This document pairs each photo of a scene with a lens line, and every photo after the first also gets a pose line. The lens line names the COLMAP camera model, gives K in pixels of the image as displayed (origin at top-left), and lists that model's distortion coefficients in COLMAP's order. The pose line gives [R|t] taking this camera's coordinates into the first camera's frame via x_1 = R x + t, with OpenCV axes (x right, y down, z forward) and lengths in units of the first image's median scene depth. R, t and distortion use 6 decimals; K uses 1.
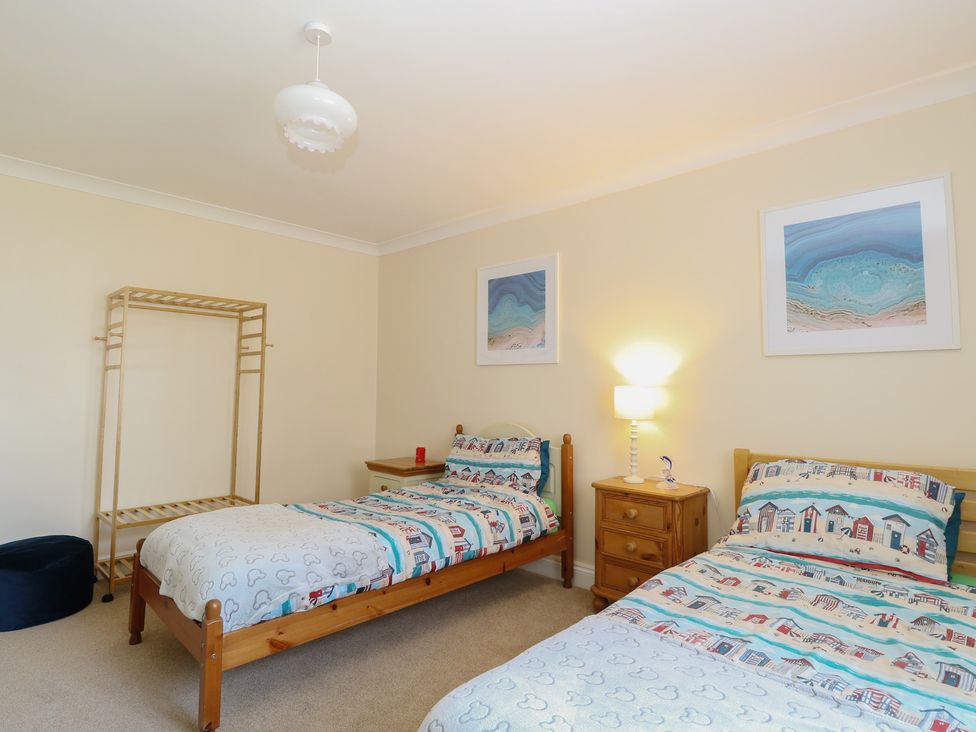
lens RADIAL K [[527.0, 0, 482.5], [0, 527.0, 360.3], [0, 0, 1]] dist [-0.017085, -0.002728]
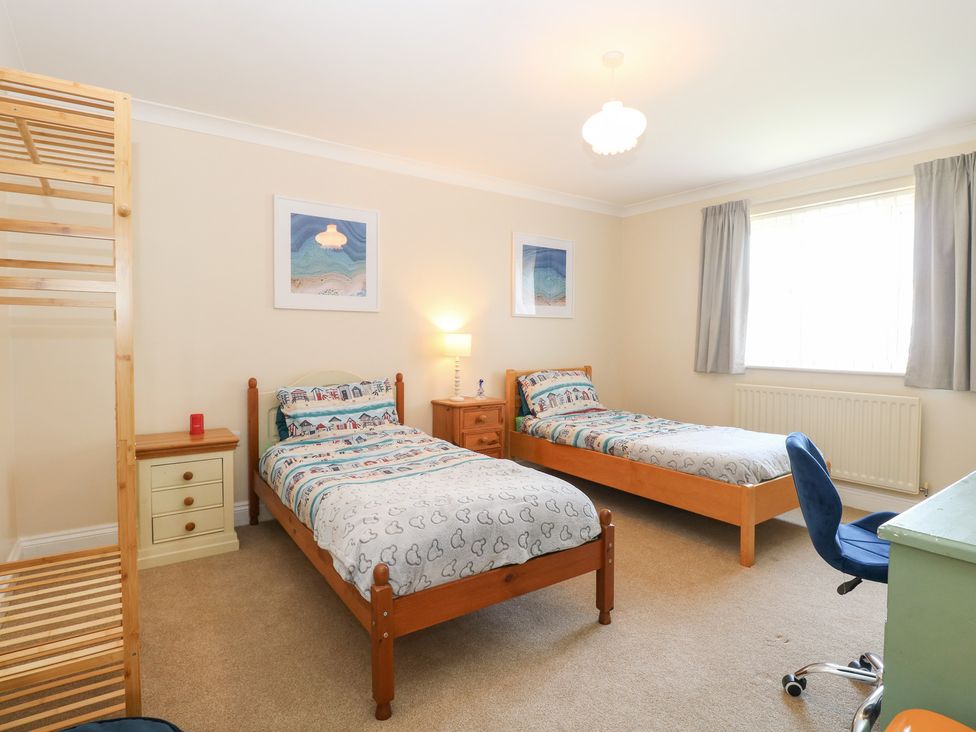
lens RADIAL K [[527.0, 0, 474.6], [0, 527.0, 370.2], [0, 0, 1]] dist [-0.017085, -0.002728]
pose [[0.200278, -0.067441, 0.977415, -0.918433], [-0.053838, 0.995363, 0.079711, 0.027938], [-0.978259, -0.068587, 0.195719, 0.570989]]
